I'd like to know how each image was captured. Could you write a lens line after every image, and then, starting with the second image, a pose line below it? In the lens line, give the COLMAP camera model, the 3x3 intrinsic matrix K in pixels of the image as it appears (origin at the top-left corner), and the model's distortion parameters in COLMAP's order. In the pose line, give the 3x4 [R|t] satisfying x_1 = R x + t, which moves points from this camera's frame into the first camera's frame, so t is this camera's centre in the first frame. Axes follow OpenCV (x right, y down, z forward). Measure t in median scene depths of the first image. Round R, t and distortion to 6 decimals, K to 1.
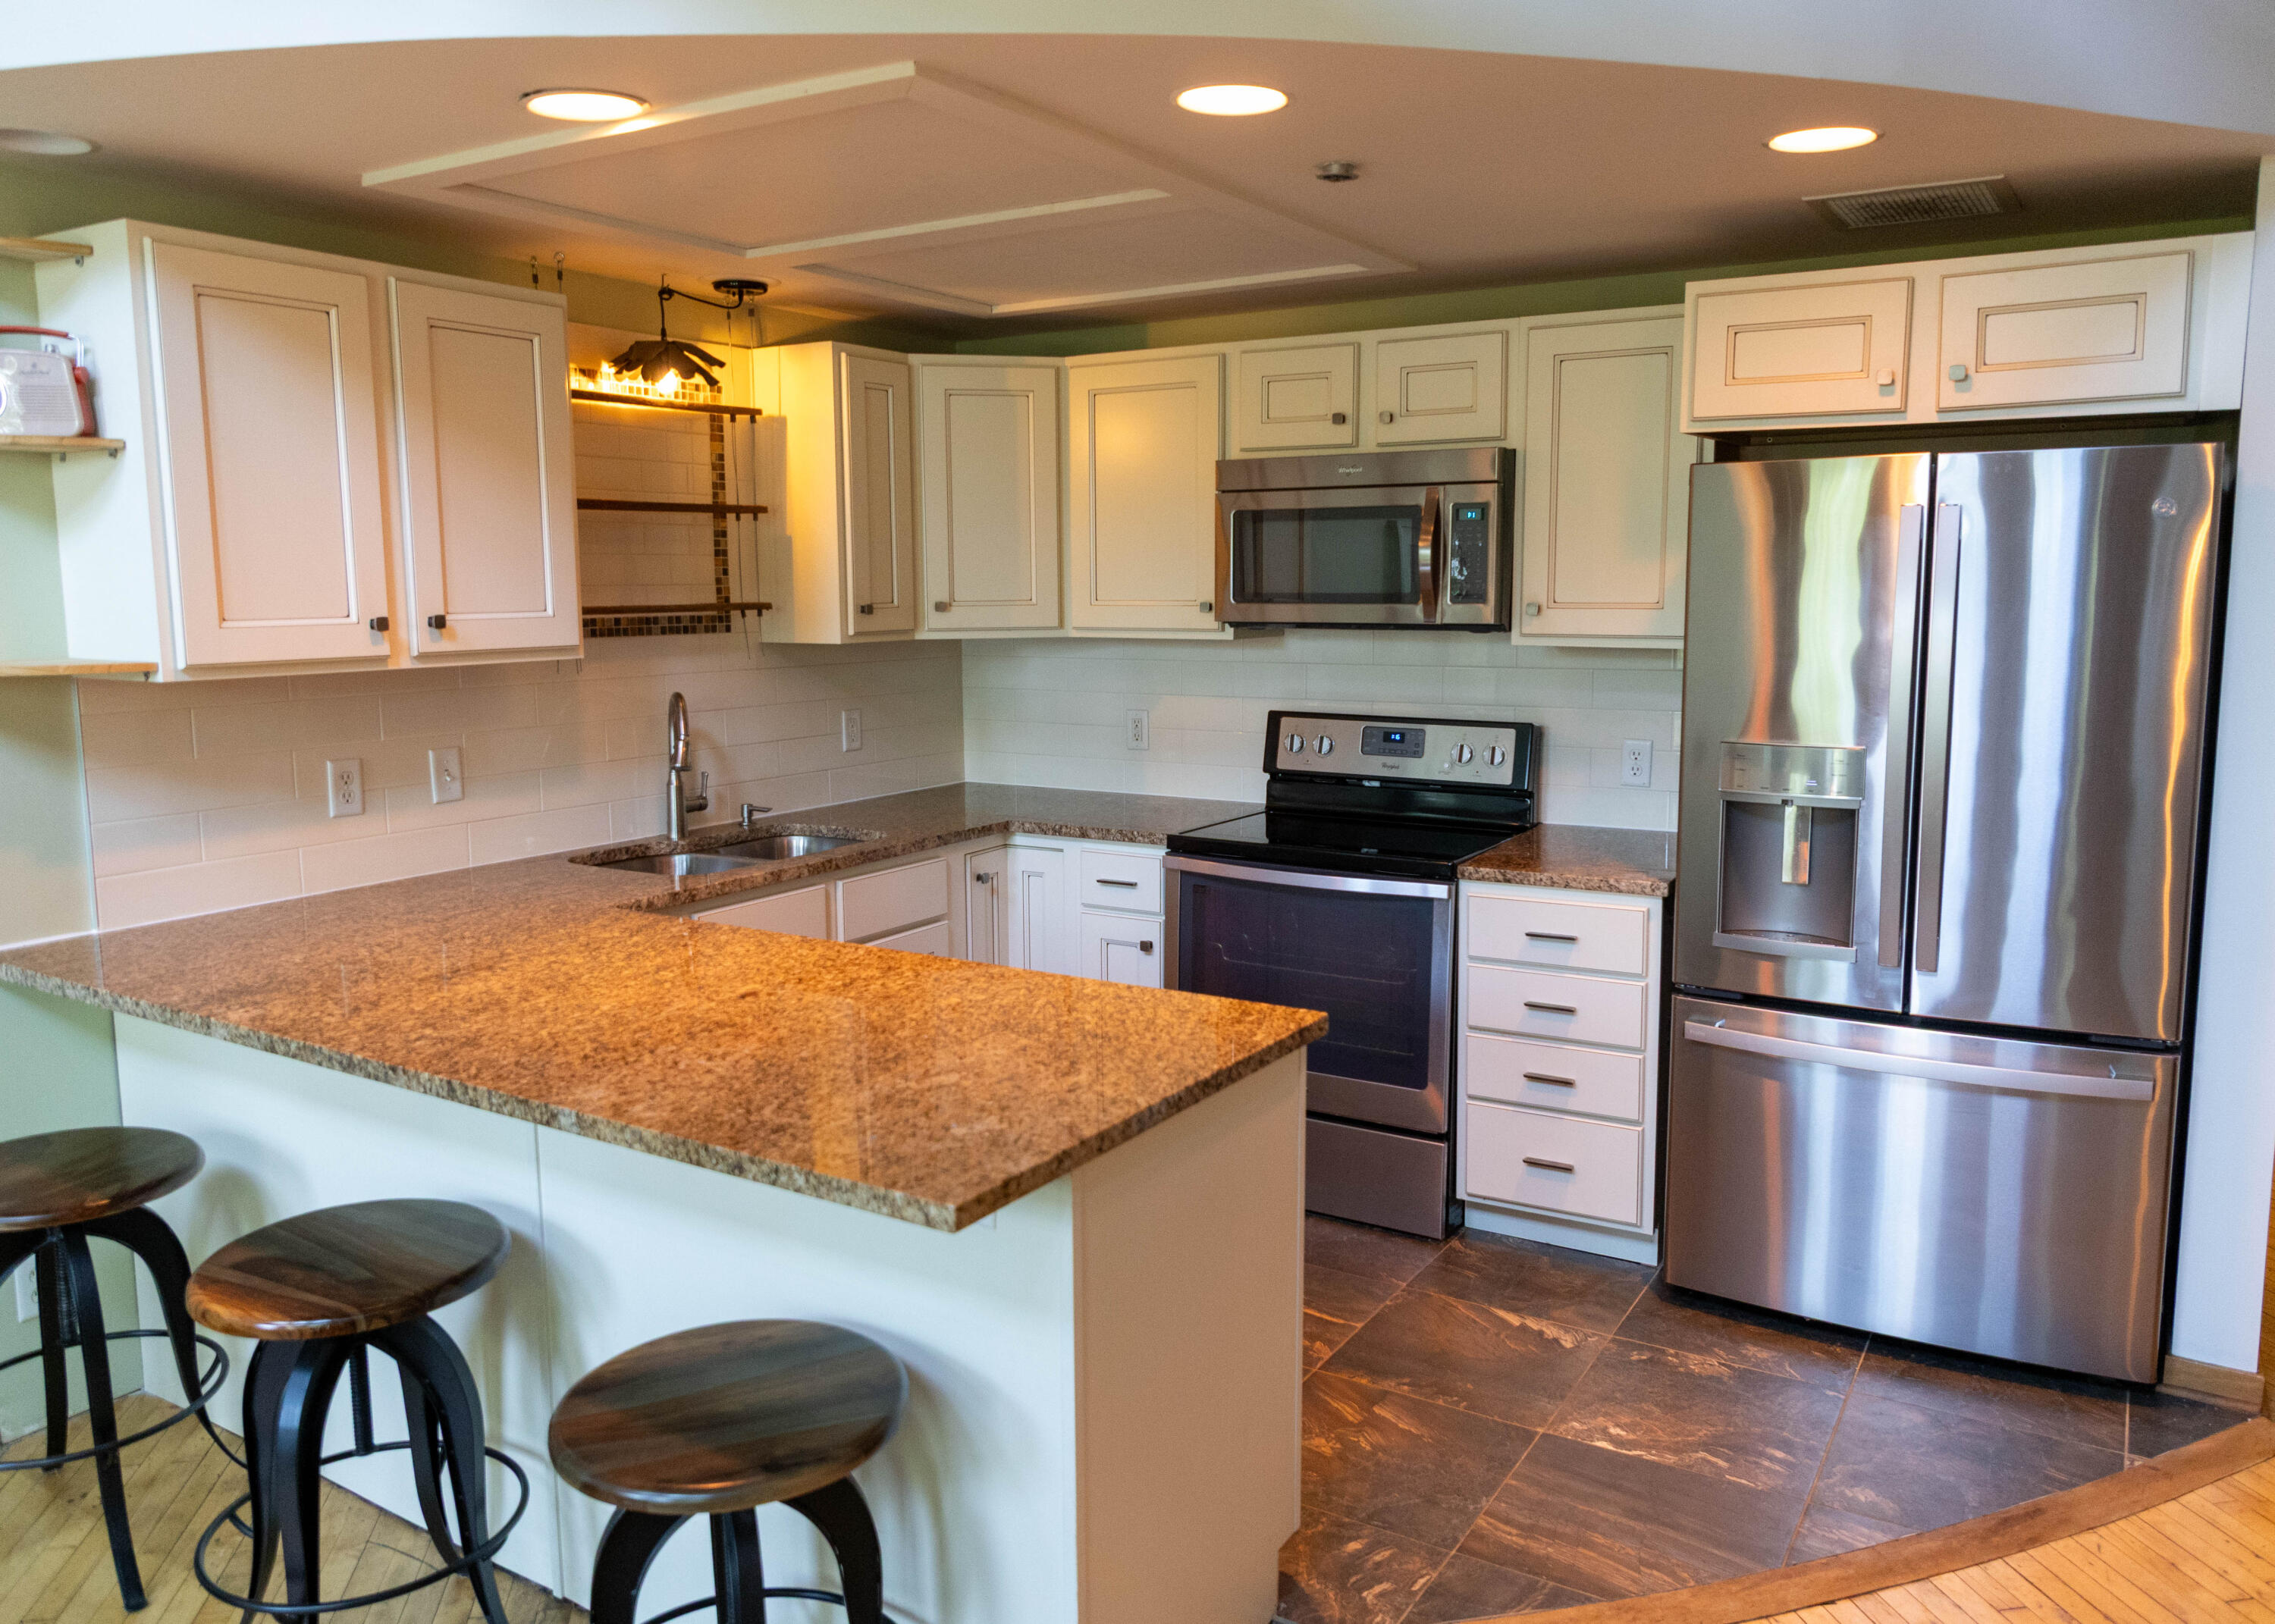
lens RADIAL K [[1656.6, 0, 1139.8], [0, 1656.6, 809.8], [0, 0, 1]] dist [-0.008133, 0.008205]
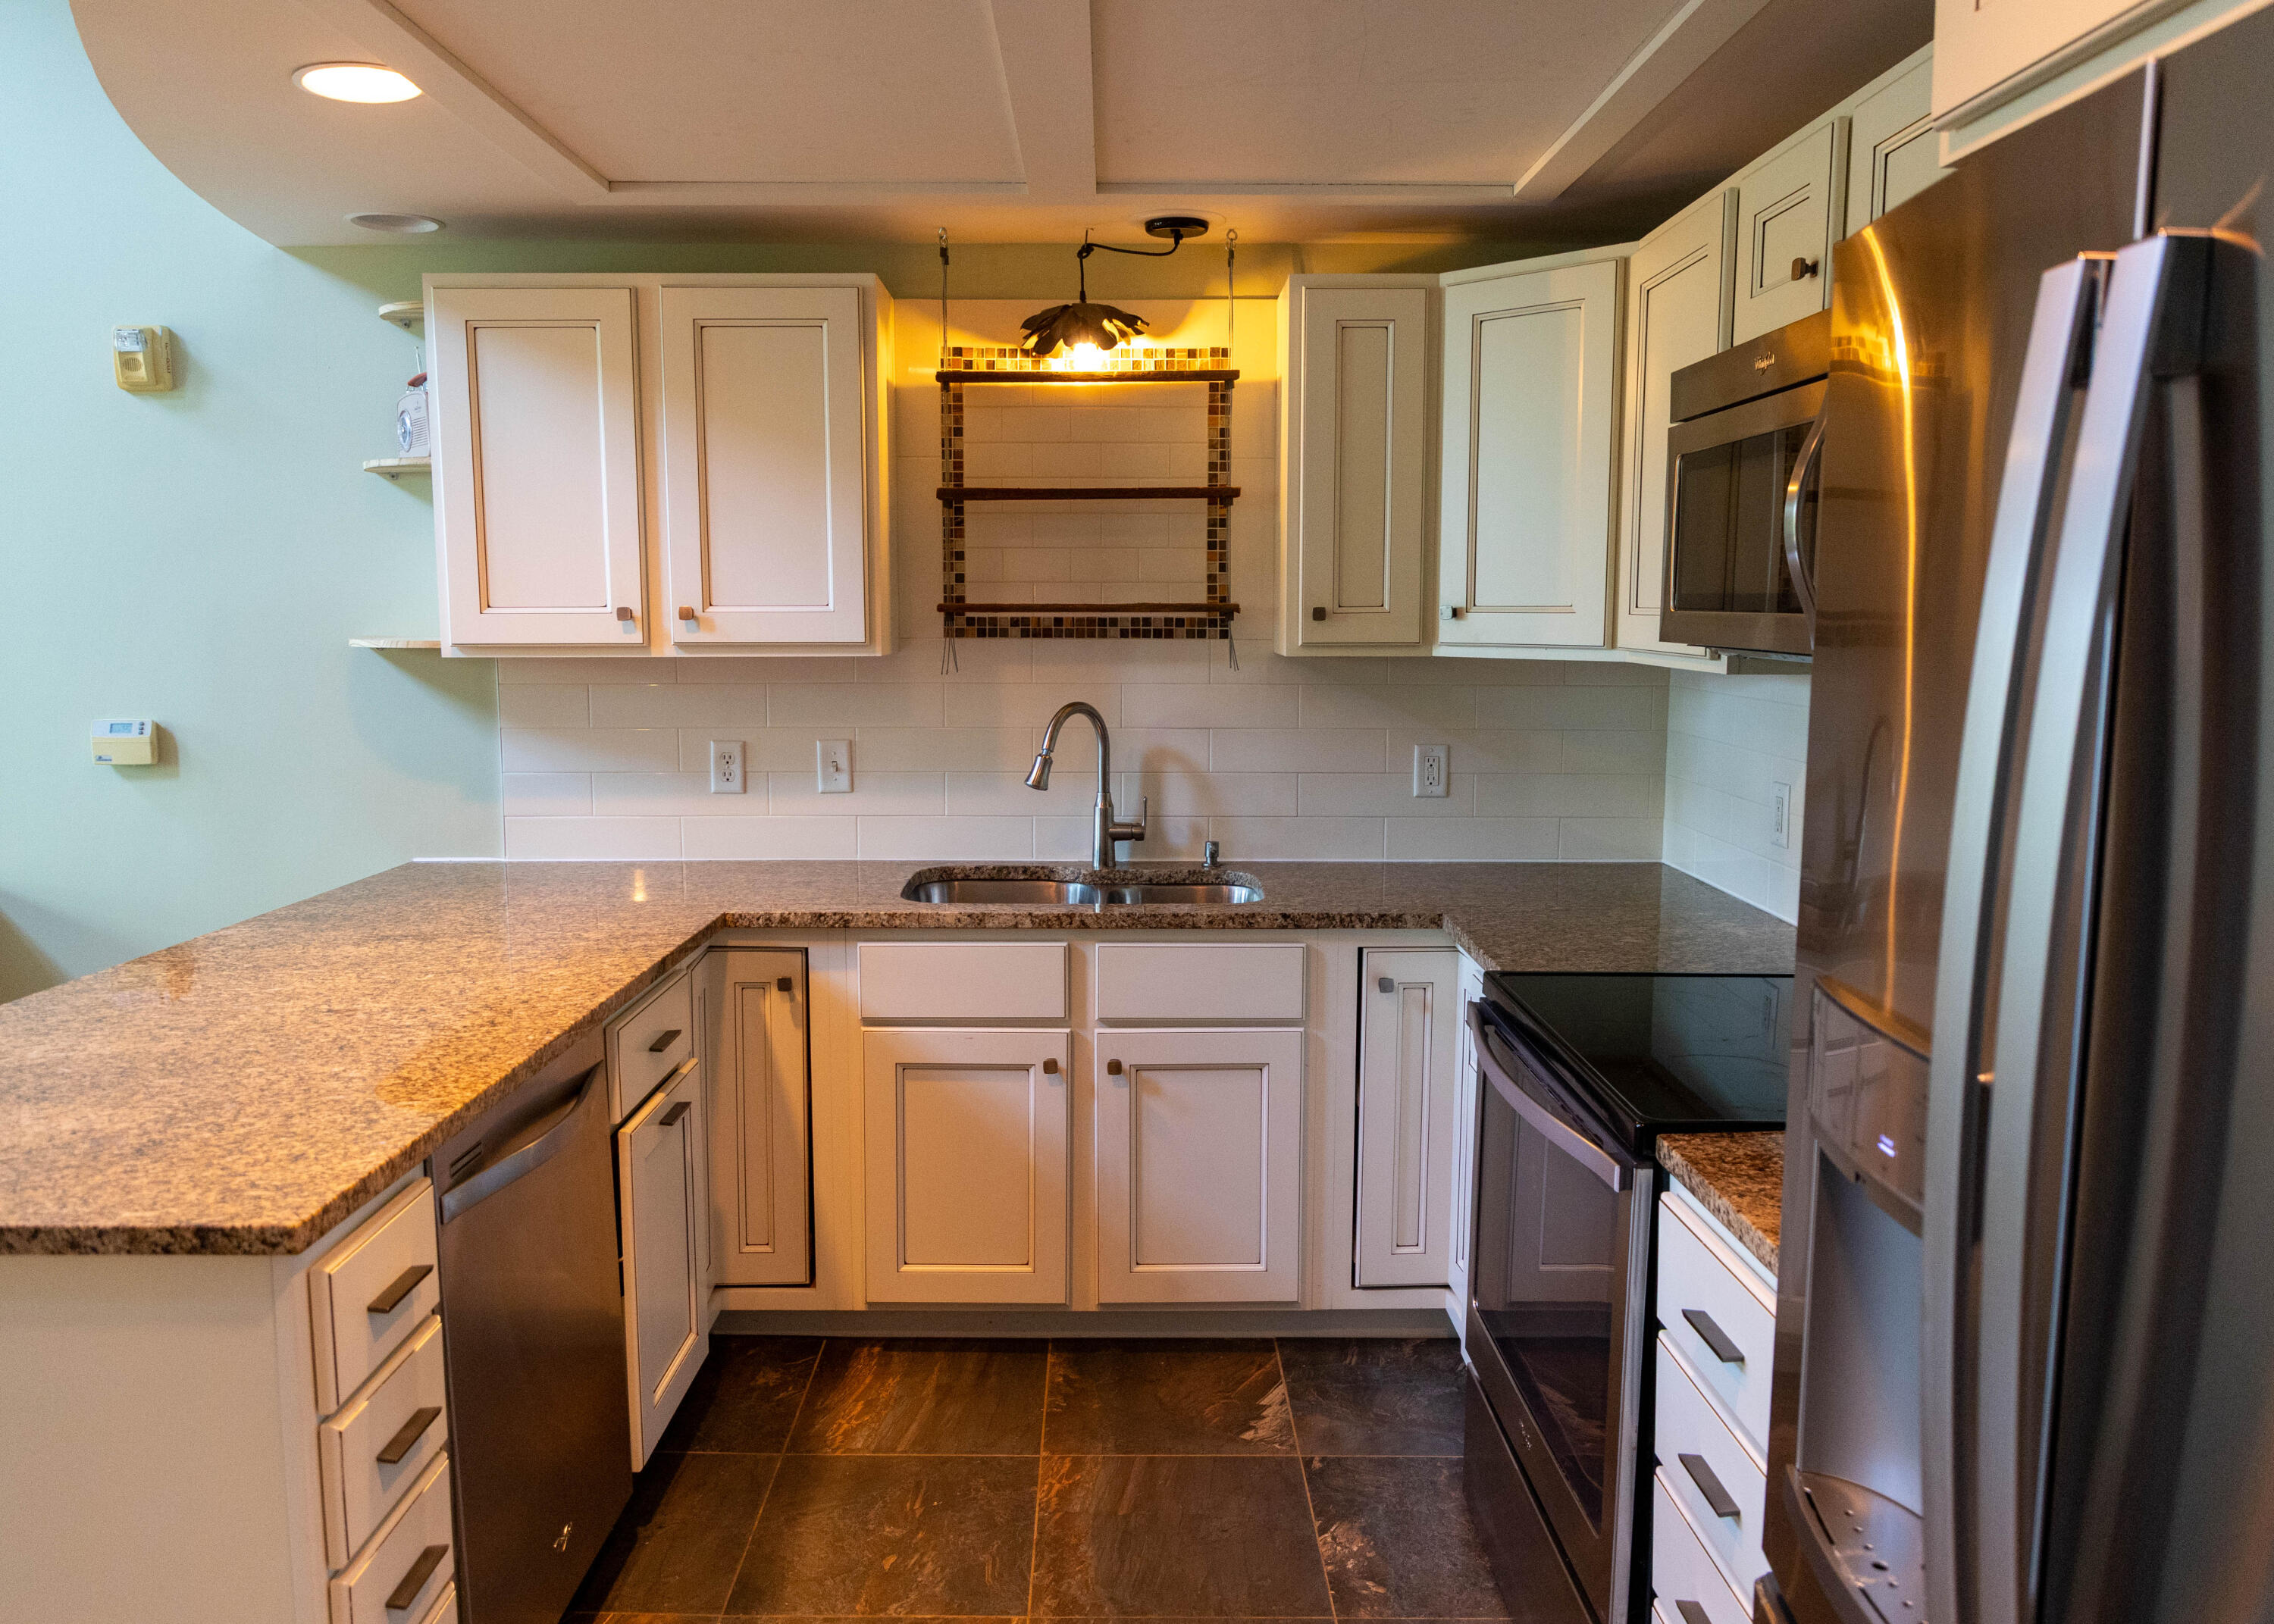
lens RADIAL K [[1655.9, 0, 1129.3], [0, 1655.9, 807.7], [0, 0, 1]] dist [-0.008133, 0.008205]
pose [[0.523662, 0.113355, -0.844351, 0.467996], [-0.121911, 0.990879, 0.057418, -0.066392], [0.843158, 0.072868, 0.532705, 0.531027]]
